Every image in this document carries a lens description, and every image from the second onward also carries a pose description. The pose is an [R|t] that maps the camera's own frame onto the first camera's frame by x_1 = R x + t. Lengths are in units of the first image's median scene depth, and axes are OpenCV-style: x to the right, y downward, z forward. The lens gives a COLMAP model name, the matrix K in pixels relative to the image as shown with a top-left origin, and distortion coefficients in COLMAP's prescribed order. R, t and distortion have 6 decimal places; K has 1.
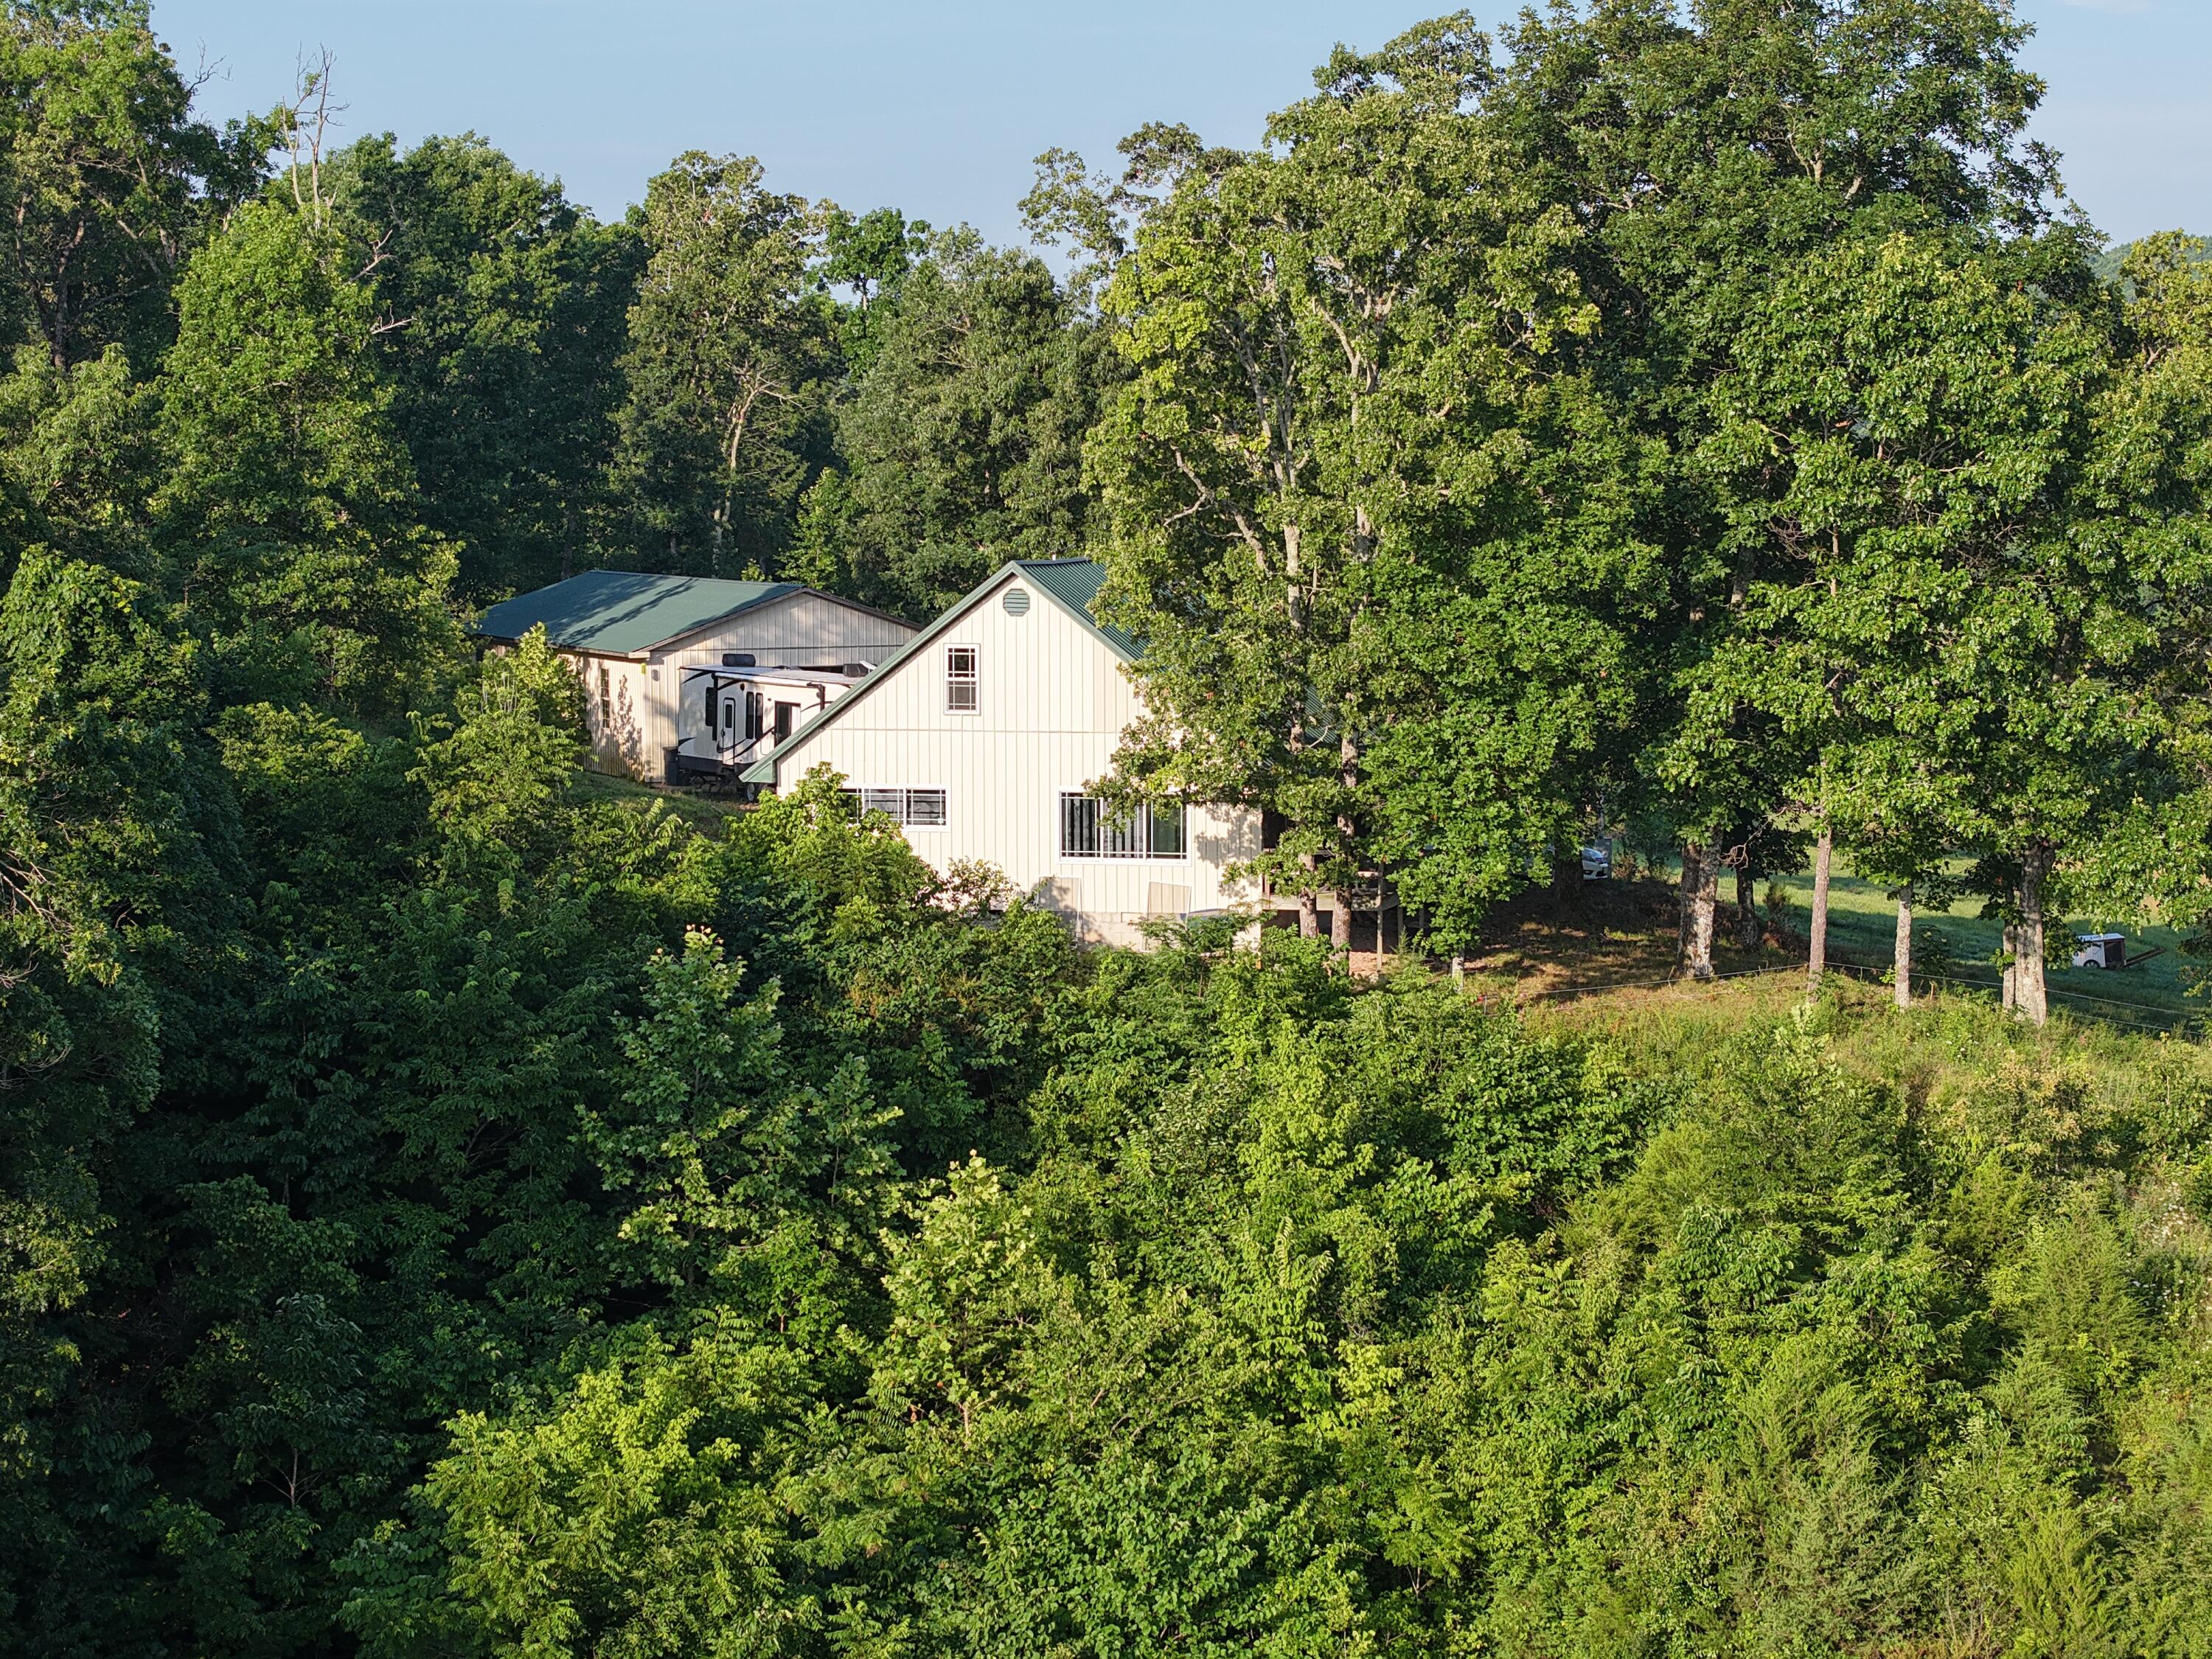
lens RADIAL K [[4650.7, 0, 1106.5], [0, 4650.7, 831.2], [0, 0, 1]] dist [-0.124267, 0.000000]
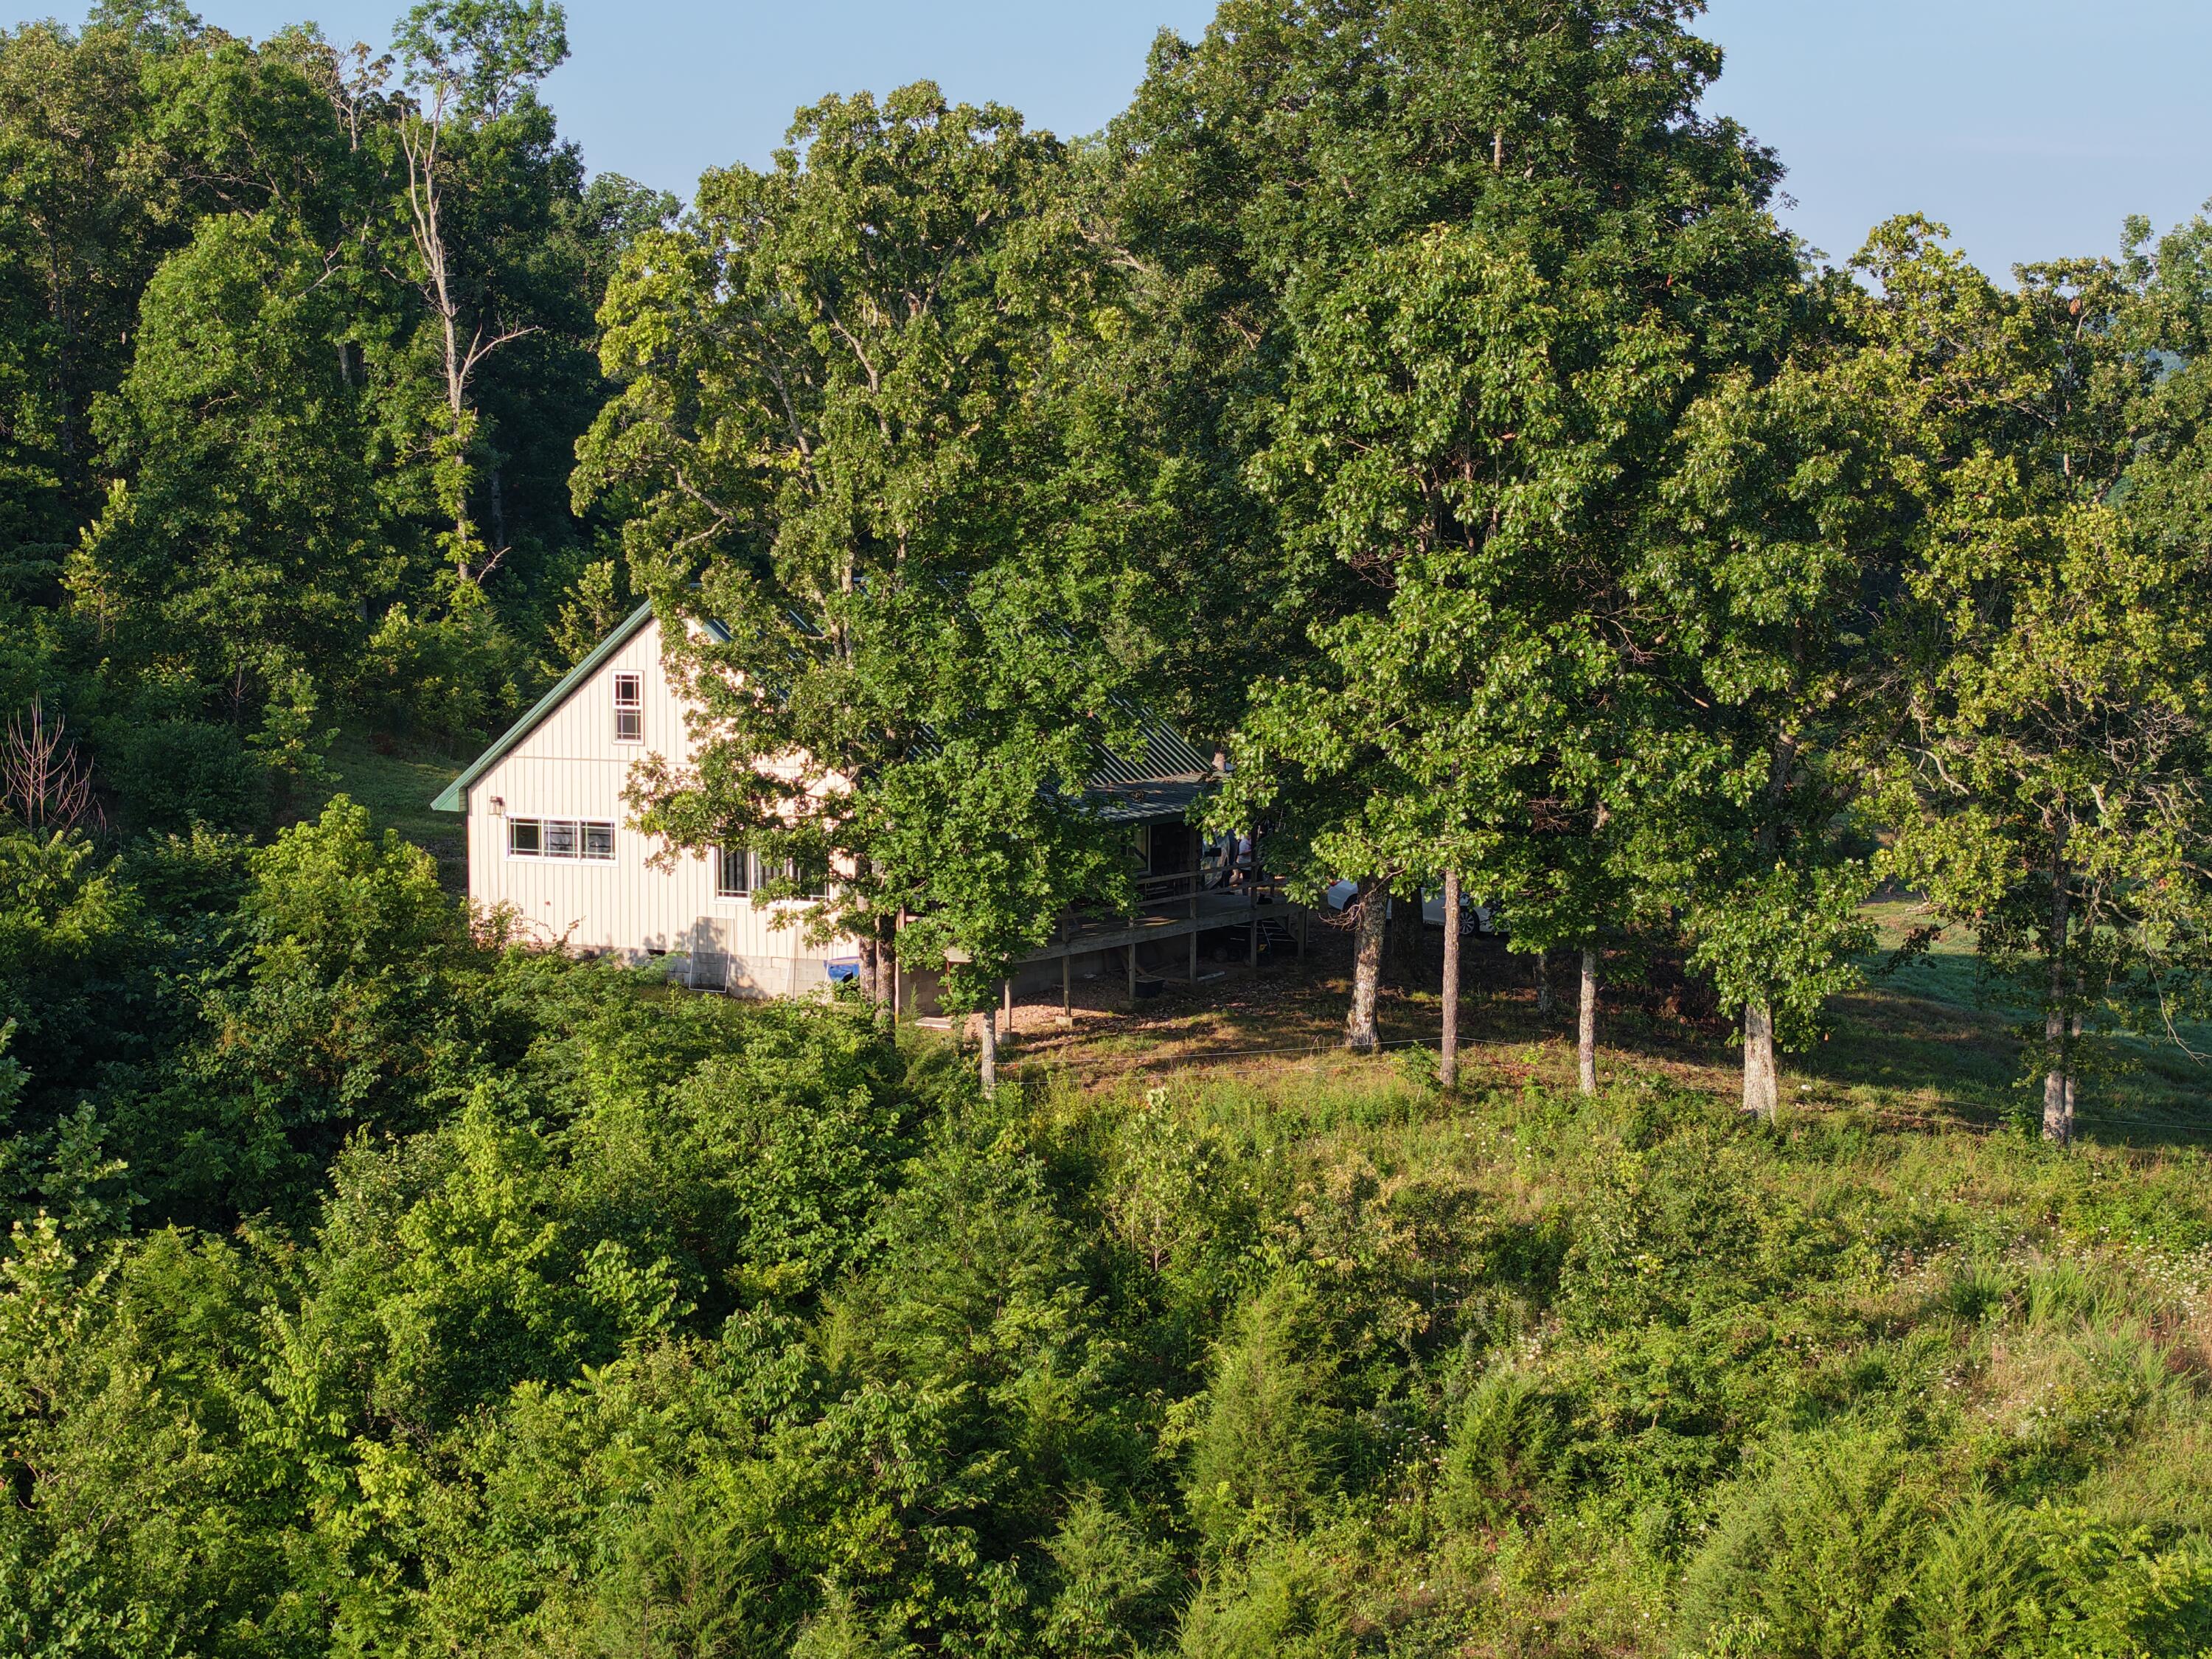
lens RADIAL K [[4650.7, 0, 1105.7], [0, 4650.7, 828.6], [0, 0, 1]] dist [-0.124267, 0.000000]
pose [[0.957605, 0.022108, -0.287234, 0.365064], [-0.022129, 0.999750, 0.003174, -0.014129], [0.287232, 0.003317, 0.957855, 0.126353]]
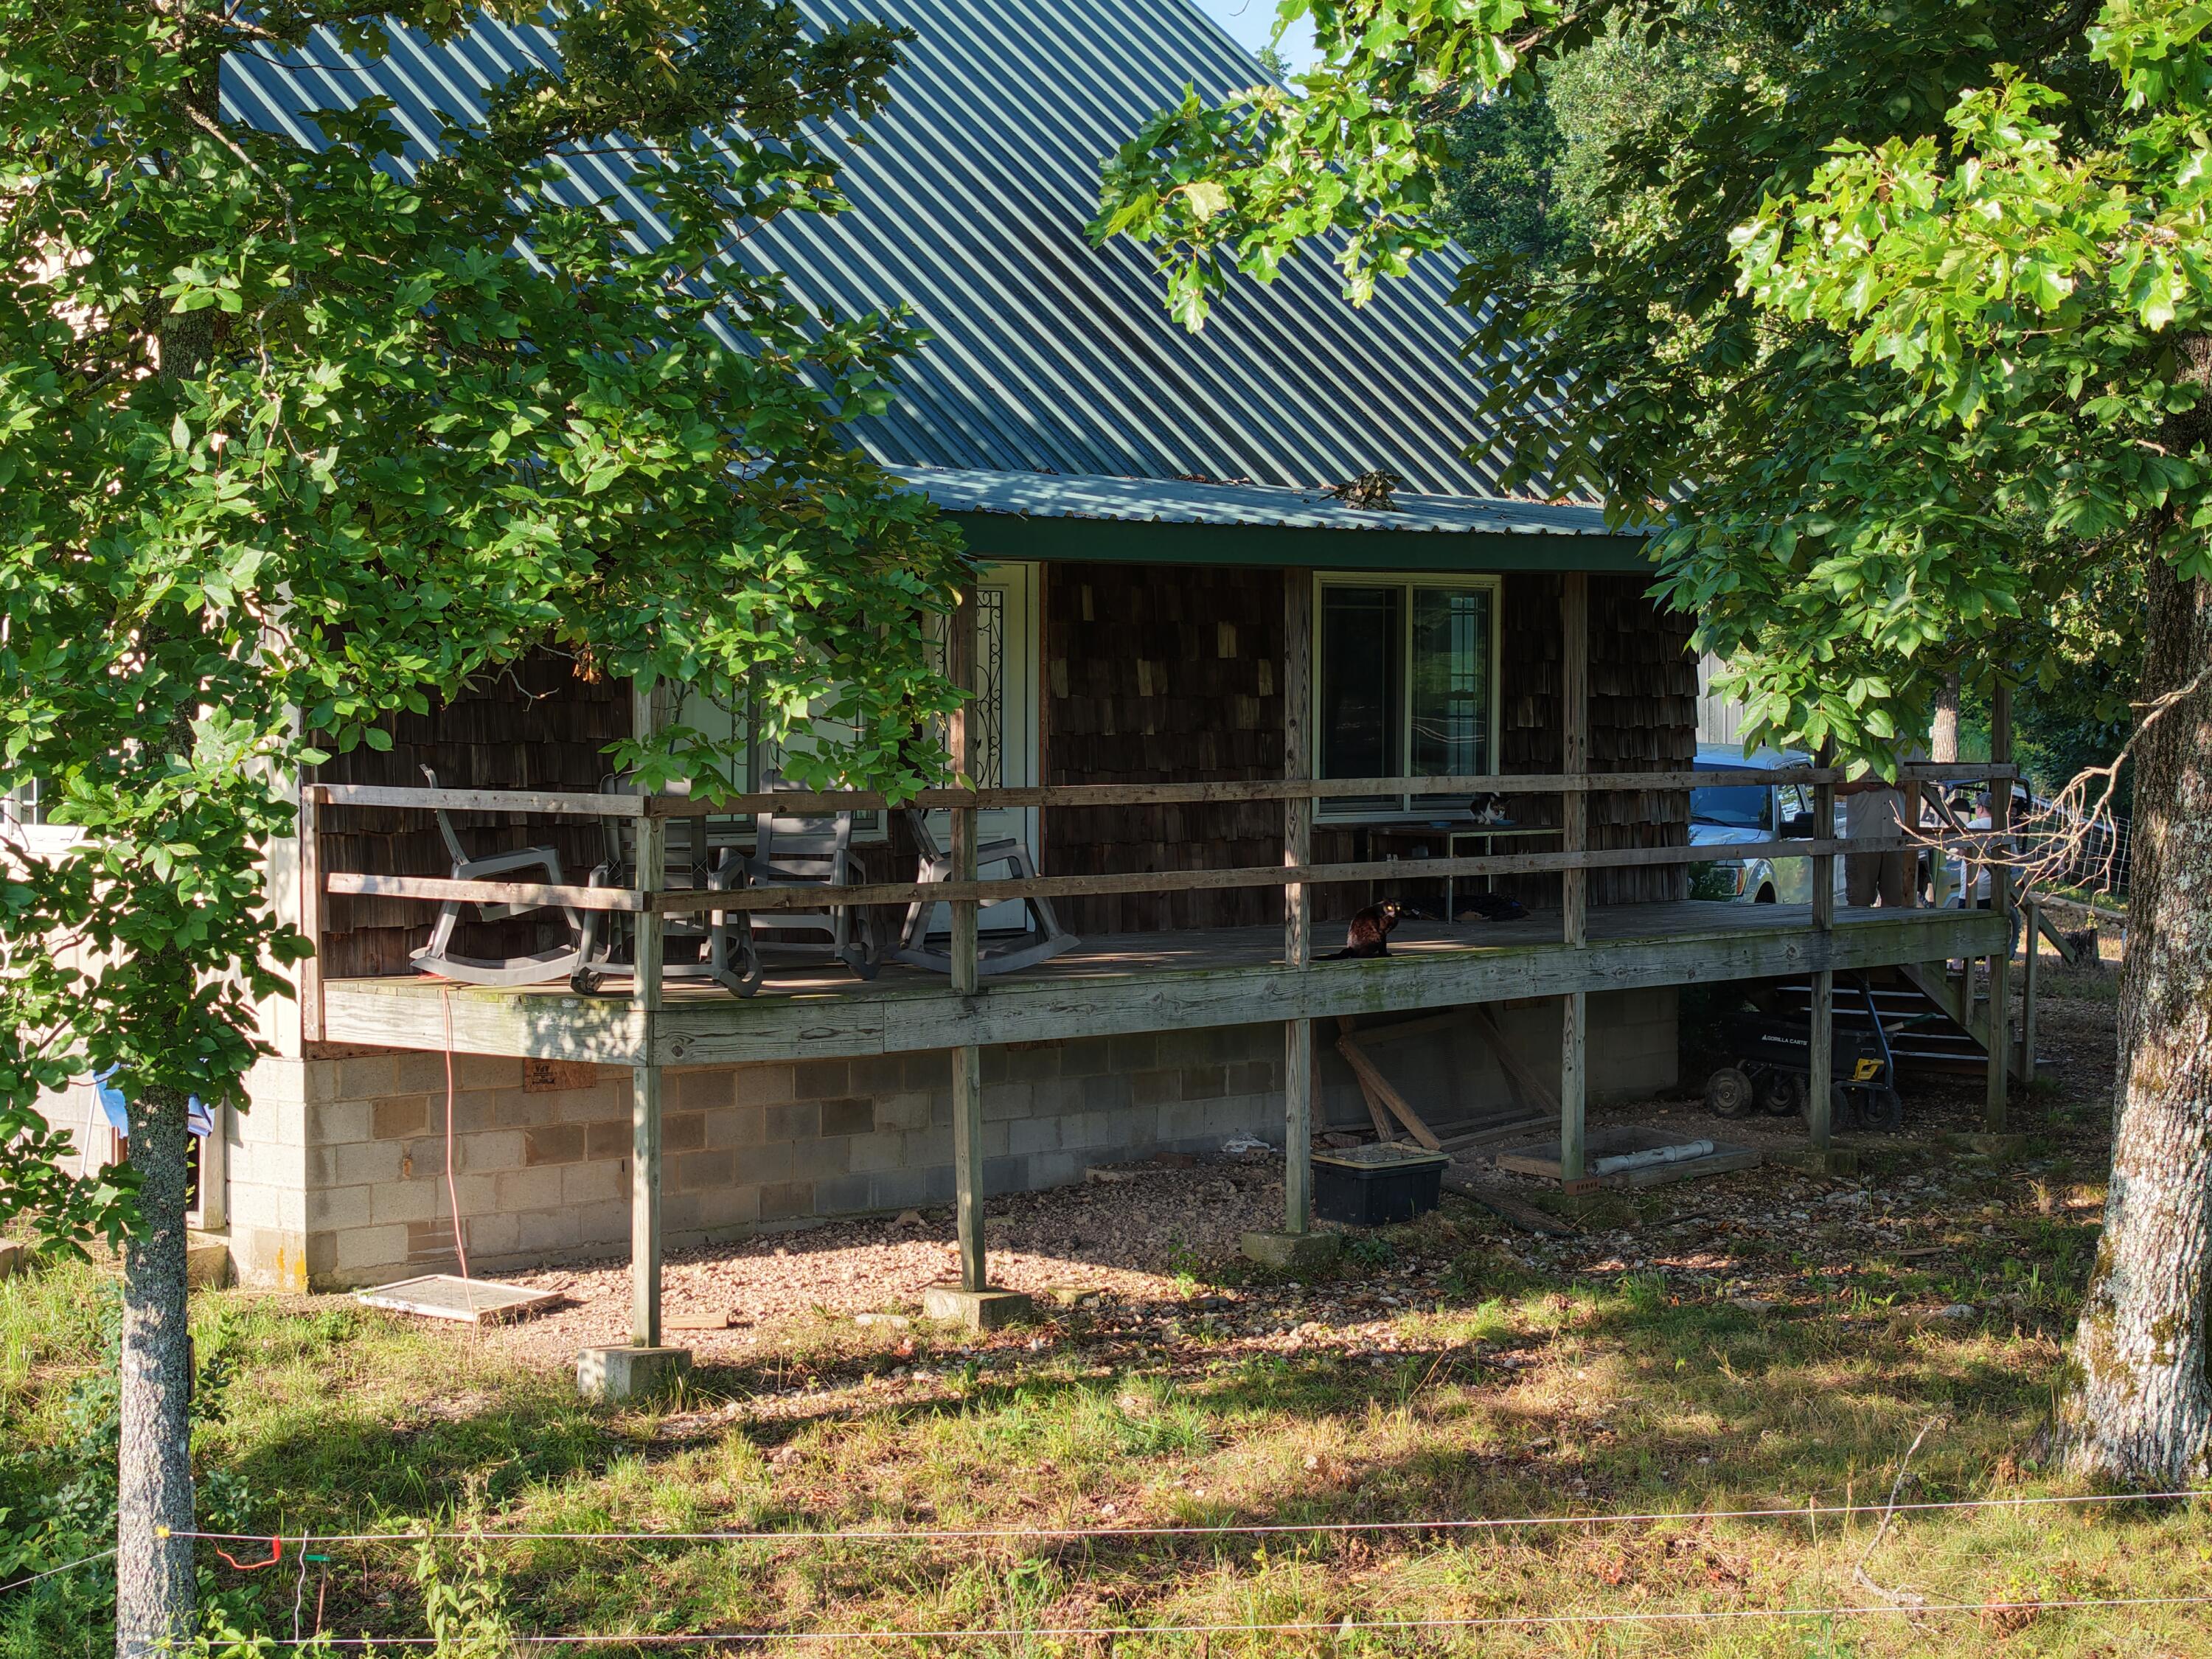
lens RADIAL K [[4650.7, 0, 1106.6], [0, 4650.7, 827.1], [0, 0, 1]] dist [-0.124267, 0.000000]
pose [[0.876561, 0.019600, -0.480891, 0.196049], [-0.043328, 0.998327, -0.038289, 0.014133], [0.479336, 0.054398, 0.875944, 0.869436]]
